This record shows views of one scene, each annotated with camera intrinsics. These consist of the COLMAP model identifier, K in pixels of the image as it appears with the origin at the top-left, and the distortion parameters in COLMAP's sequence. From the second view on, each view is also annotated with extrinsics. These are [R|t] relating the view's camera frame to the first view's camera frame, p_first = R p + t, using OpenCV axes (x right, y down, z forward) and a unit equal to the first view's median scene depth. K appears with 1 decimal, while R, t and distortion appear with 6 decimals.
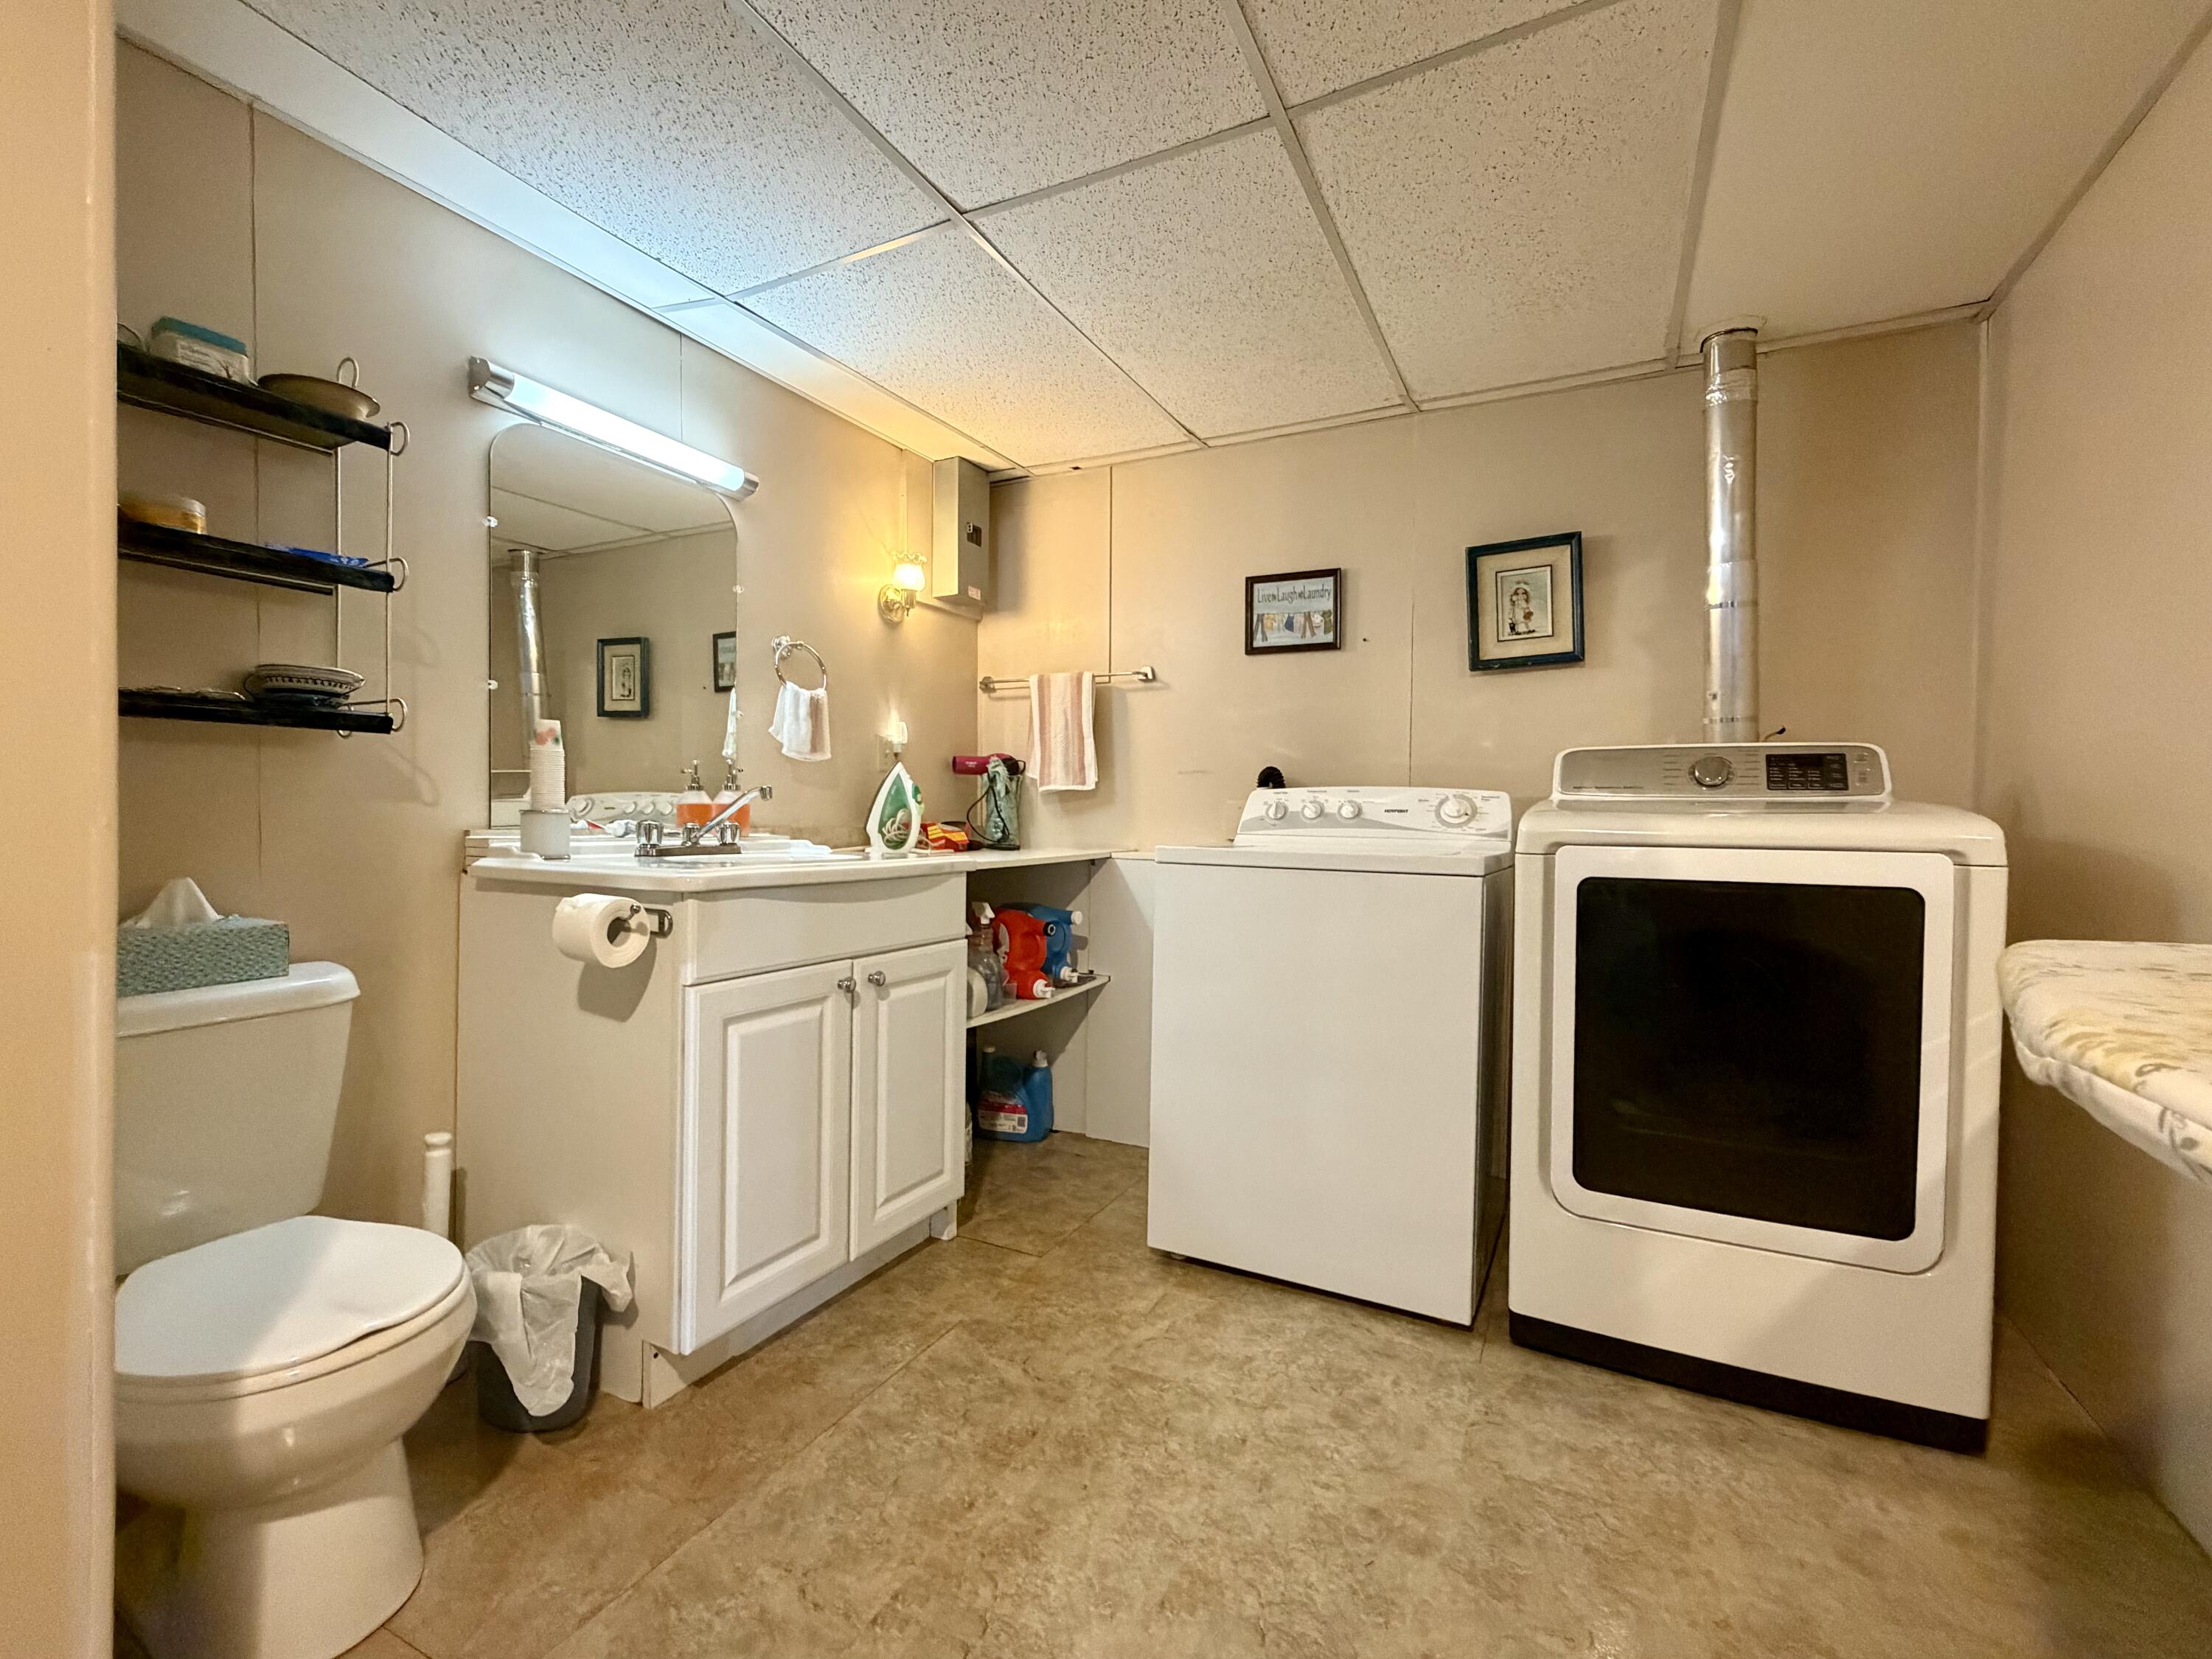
lens RADIAL K [[991.1, 0, 1092.9], [0, 991.1, 833.5], [0, 0, 1]] dist [0.002572, -0.000514]
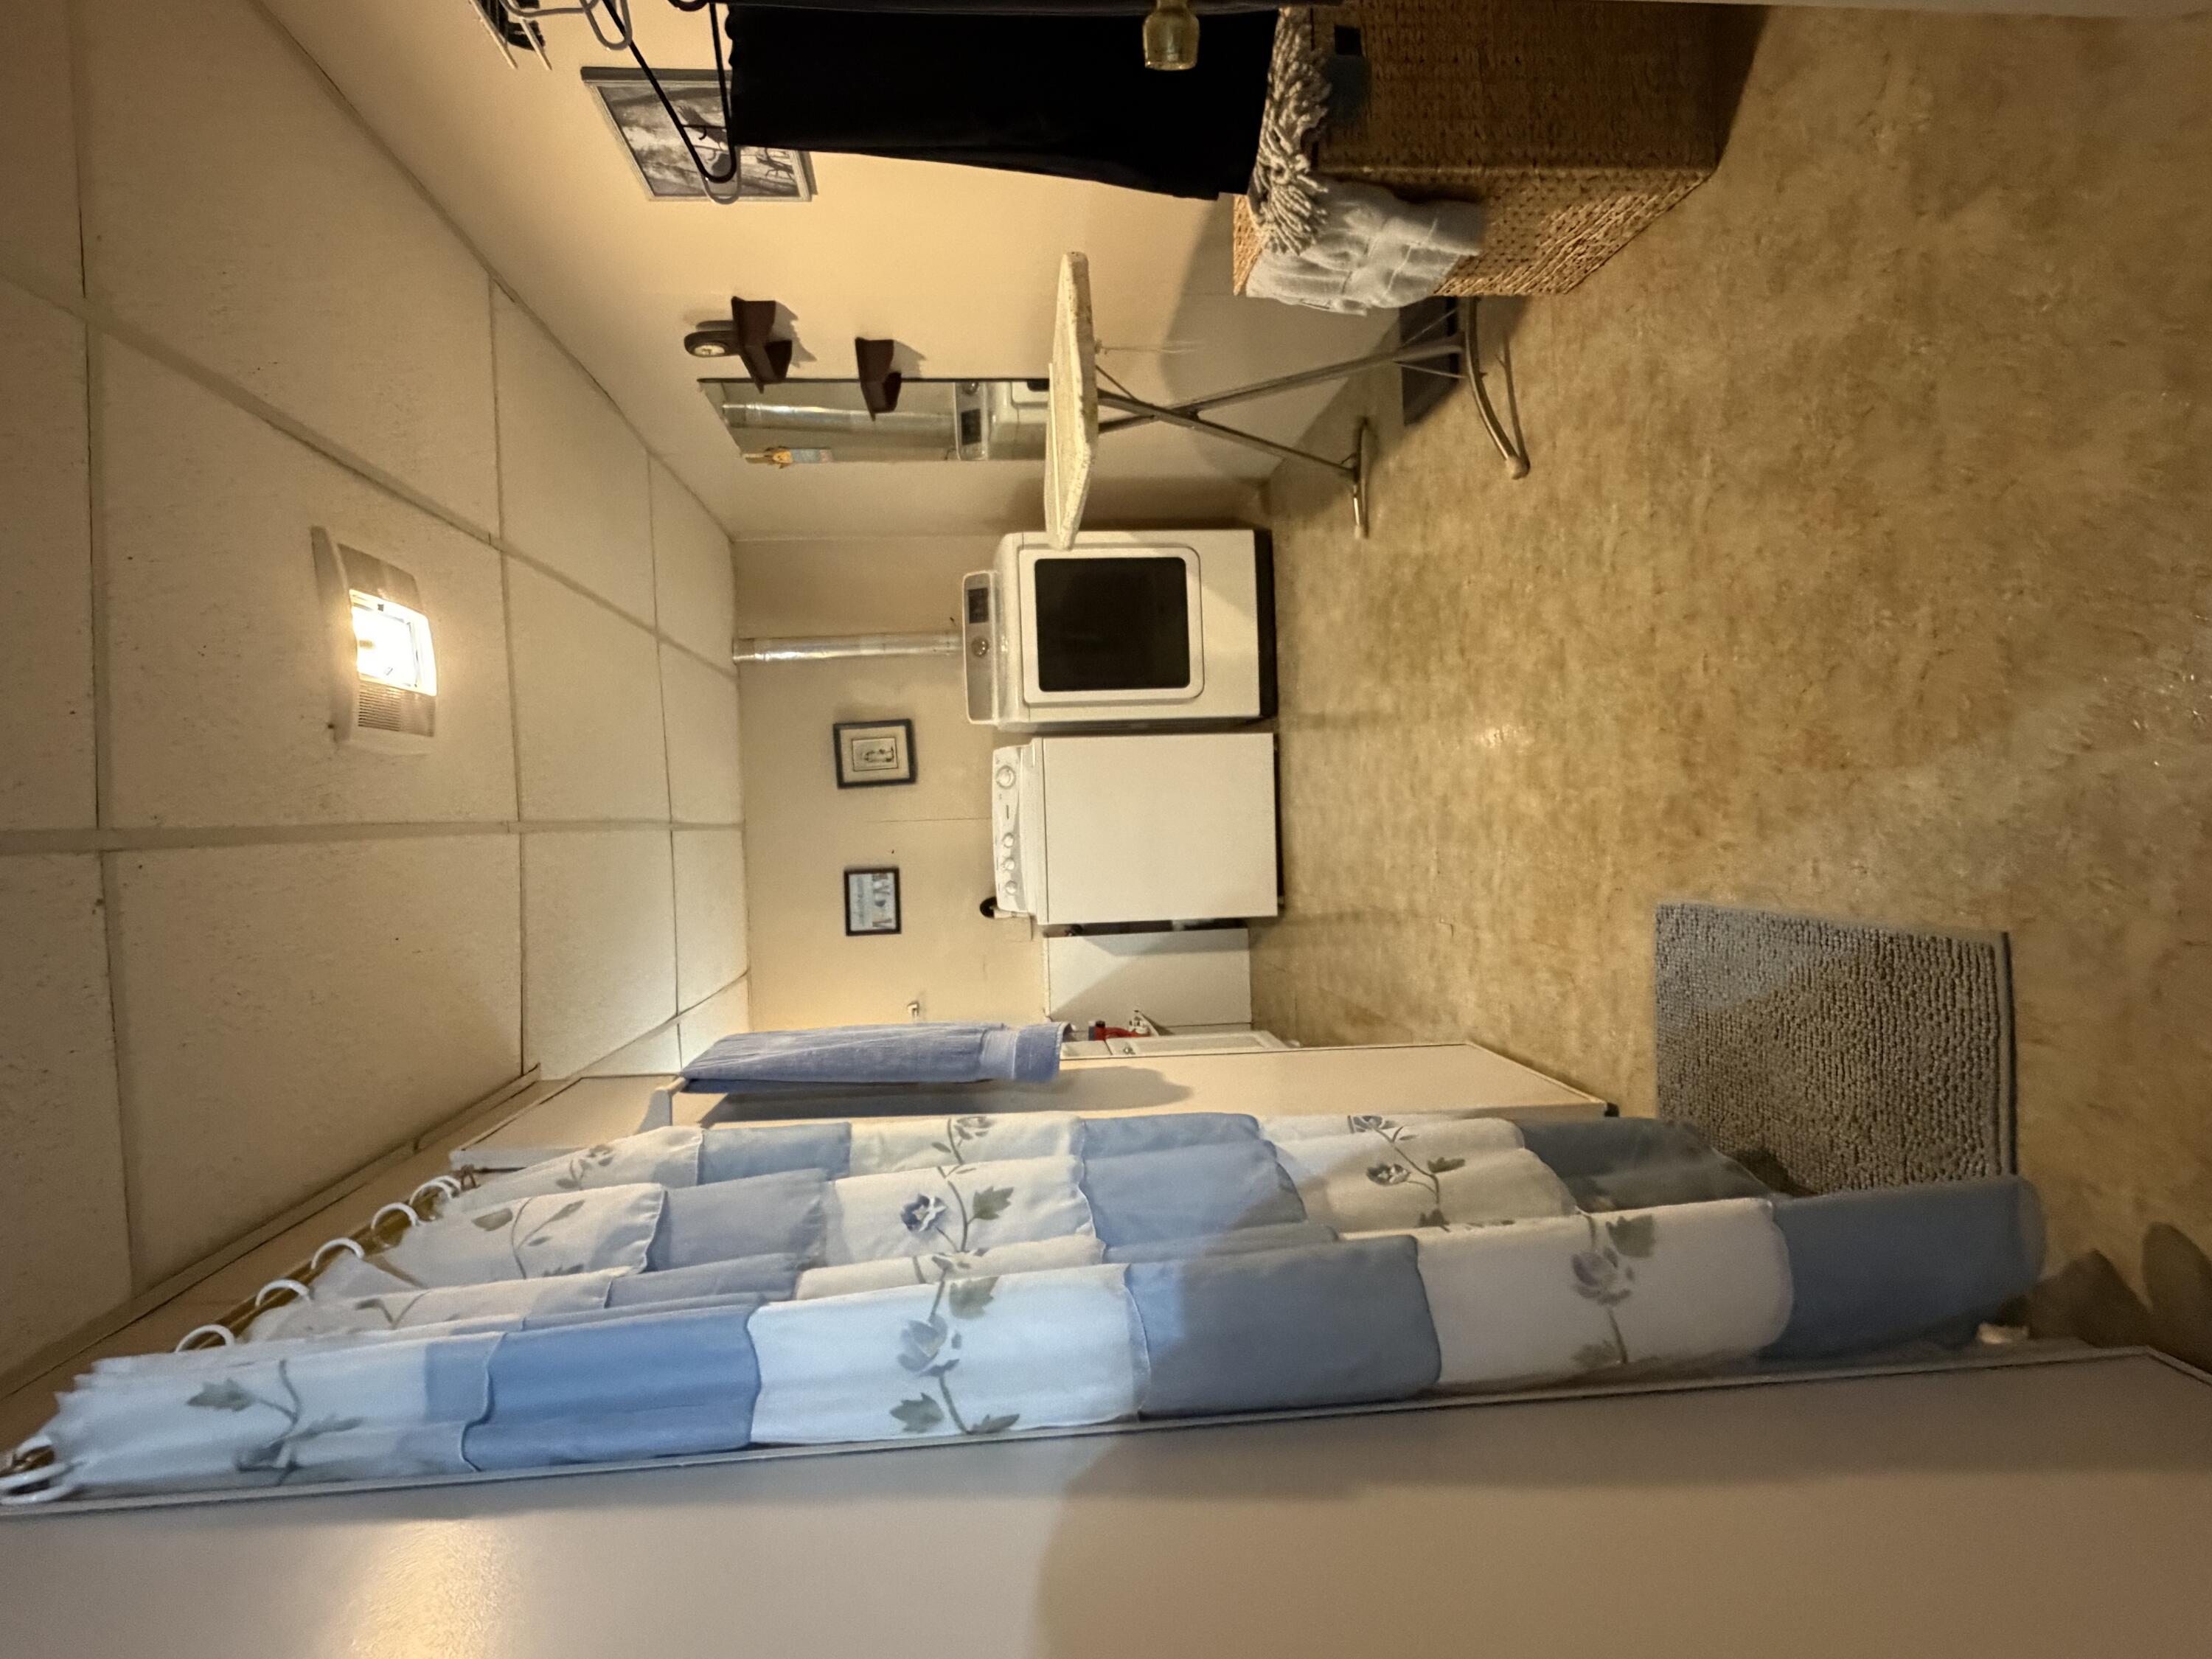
lens RADIAL K [[1222.7, 0, 1101.3], [0, 1222.7, 826.3], [0, 0, 1]] dist [-0.003888, -0.000390]
pose [[-0.085151, -0.896091, 0.435626, -0.582633], [0.995218, -0.055495, 0.080379, -0.031154], [-0.047851, 0.440387, 0.896532, -0.769600]]
